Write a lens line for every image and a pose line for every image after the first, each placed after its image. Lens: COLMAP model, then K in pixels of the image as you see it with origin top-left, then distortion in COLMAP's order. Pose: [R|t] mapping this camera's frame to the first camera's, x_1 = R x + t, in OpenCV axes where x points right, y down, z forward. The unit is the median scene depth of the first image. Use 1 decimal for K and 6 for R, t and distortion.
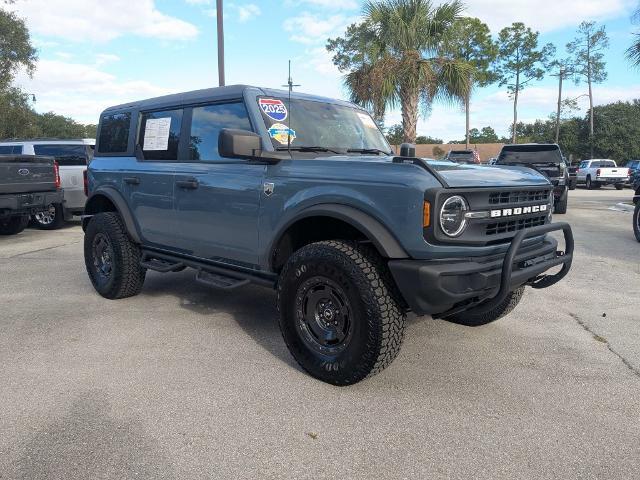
lens RADIAL K [[518.8, 0, 320.0], [0, 518.8, 240.0], [0, 0, 1]] dist [0.066600, -0.100630]
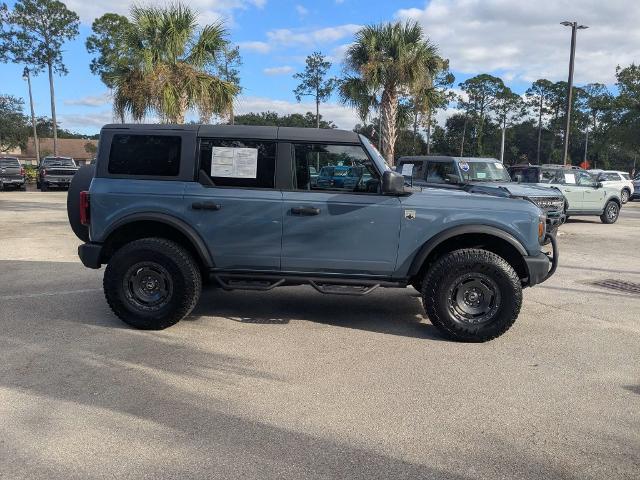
lens RADIAL K [[518.8, 0, 320.0], [0, 518.8, 240.0], [0, 0, 1]] dist [0.066600, -0.100630]
pose [[0.761570, -0.070018, 0.644289, -0.849378], [0.064671, 0.997395, 0.031948, -0.066195], [-0.644847, 0.017336, 0.764115, 0.080452]]
